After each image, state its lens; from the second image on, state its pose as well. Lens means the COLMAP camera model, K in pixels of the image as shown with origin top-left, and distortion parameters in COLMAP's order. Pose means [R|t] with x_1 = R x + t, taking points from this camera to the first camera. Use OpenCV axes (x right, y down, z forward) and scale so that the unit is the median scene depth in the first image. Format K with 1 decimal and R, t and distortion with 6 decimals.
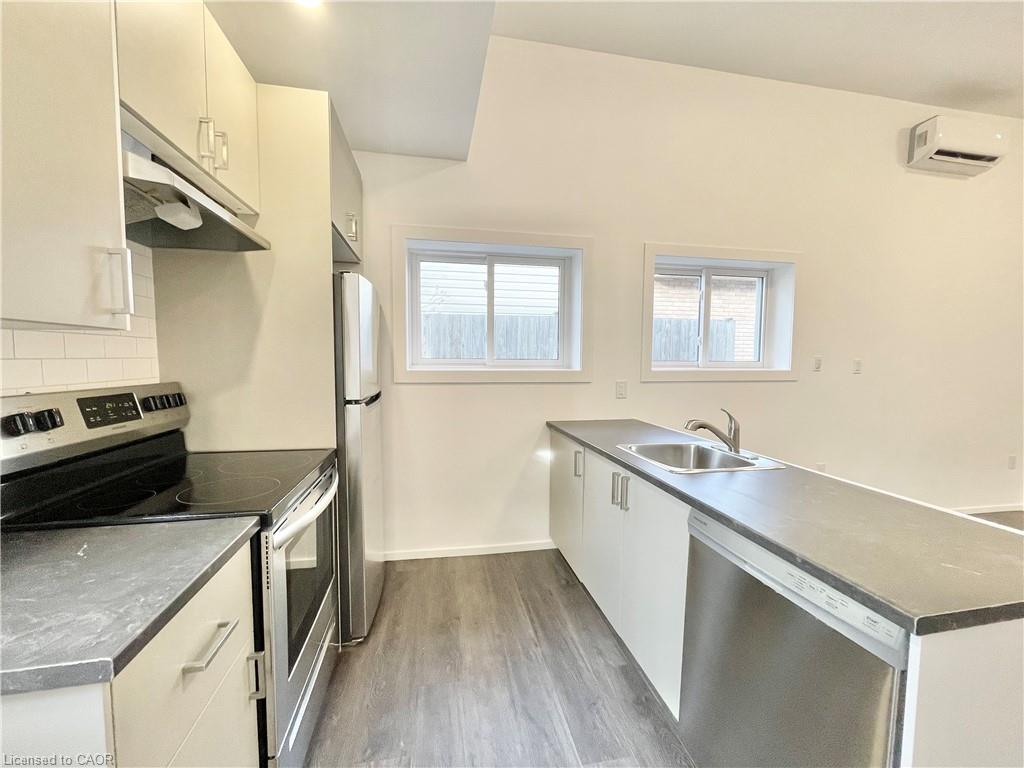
lens RADIAL K [[412.9, 0, 513.6], [0, 412.9, 384.8], [0, 0, 1]] dist [-0.002303, -0.000220]
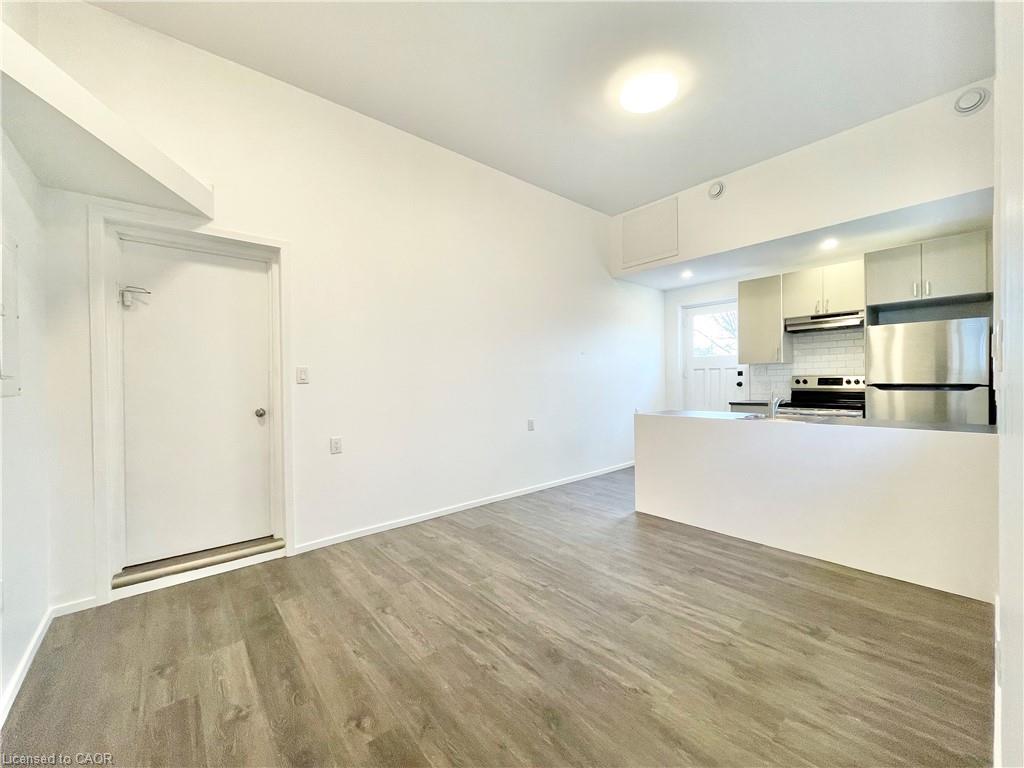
lens RADIAL K [[412.9, 0, 513.6], [0, 412.9, 384.8], [0, 0, 1]] dist [-0.002303, -0.000220]
pose [[-0.874150, 0.007720, -0.485595, 1.282121], [-0.027319, 0.997509, 0.065037, -0.028914], [0.484887, 0.070118, -0.871761, 1.106560]]
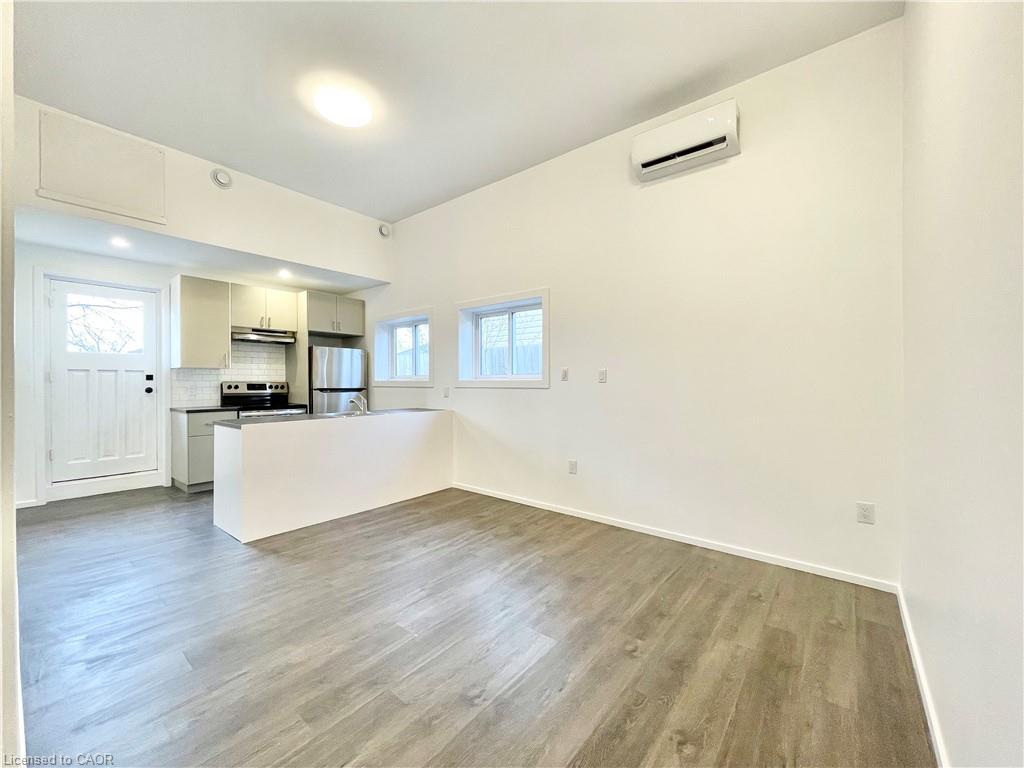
lens RADIAL K [[412.9, 0, 513.6], [0, 412.9, 384.8], [0, 0, 1]] dist [-0.002303, -0.000220]
pose [[0.639770, -0.003312, -0.768560, 1.555231], [-0.046549, 0.997988, -0.043049, 0.038131], [0.767156, 0.063317, 0.638328, 0.120985]]
